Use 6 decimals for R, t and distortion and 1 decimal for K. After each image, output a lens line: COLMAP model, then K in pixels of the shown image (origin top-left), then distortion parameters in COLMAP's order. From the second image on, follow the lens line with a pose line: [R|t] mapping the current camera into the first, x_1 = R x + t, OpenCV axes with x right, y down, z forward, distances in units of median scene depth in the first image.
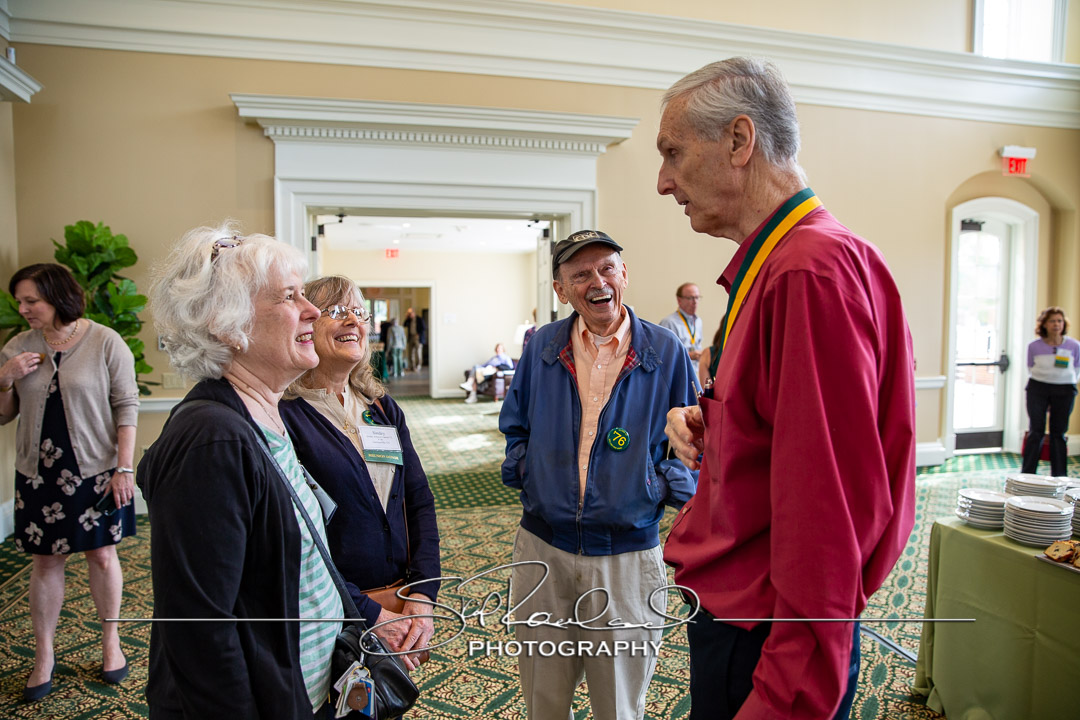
lens RADIAL K [[740.3, 0, 540.0], [0, 740.3, 360.0], [0, 0, 1]] dist [-0.115888, 0.088450]
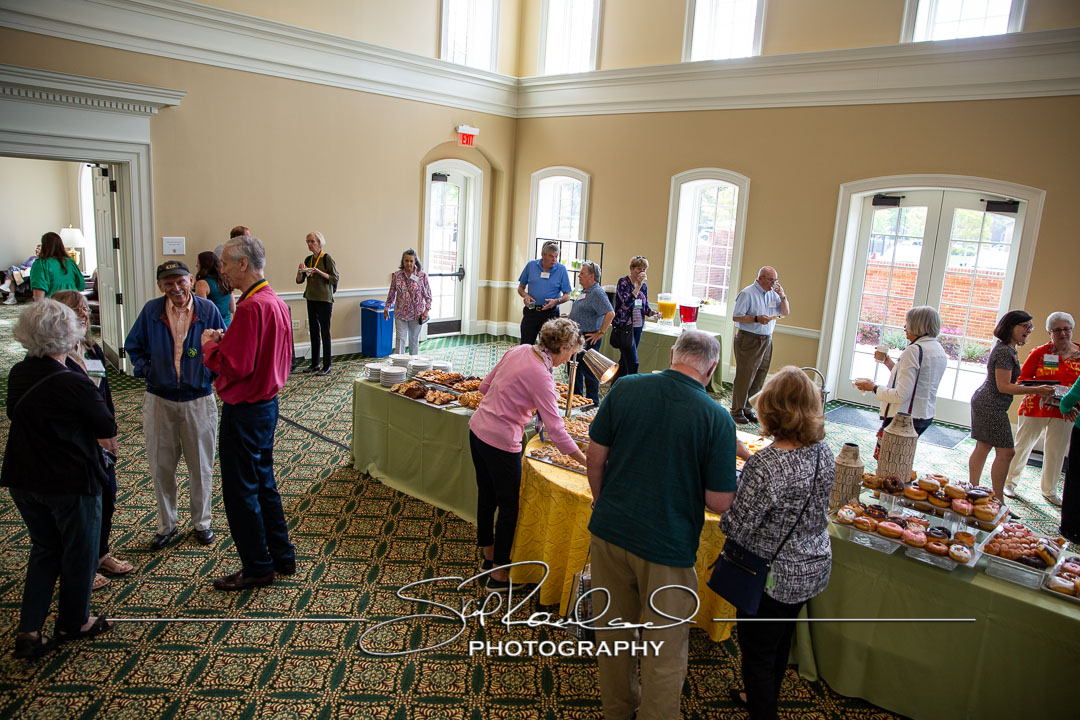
lens RADIAL K [[740.3, 0, 540.0], [0, 740.3, 360.0], [0, 0, 1]] dist [-0.115888, 0.088450]
pose [[0.832385, -0.066079, 0.550245, -0.061317], [-0.023441, 0.987780, 0.154082, -0.063848], [-0.553702, -0.141153, 0.820664, -0.383102]]
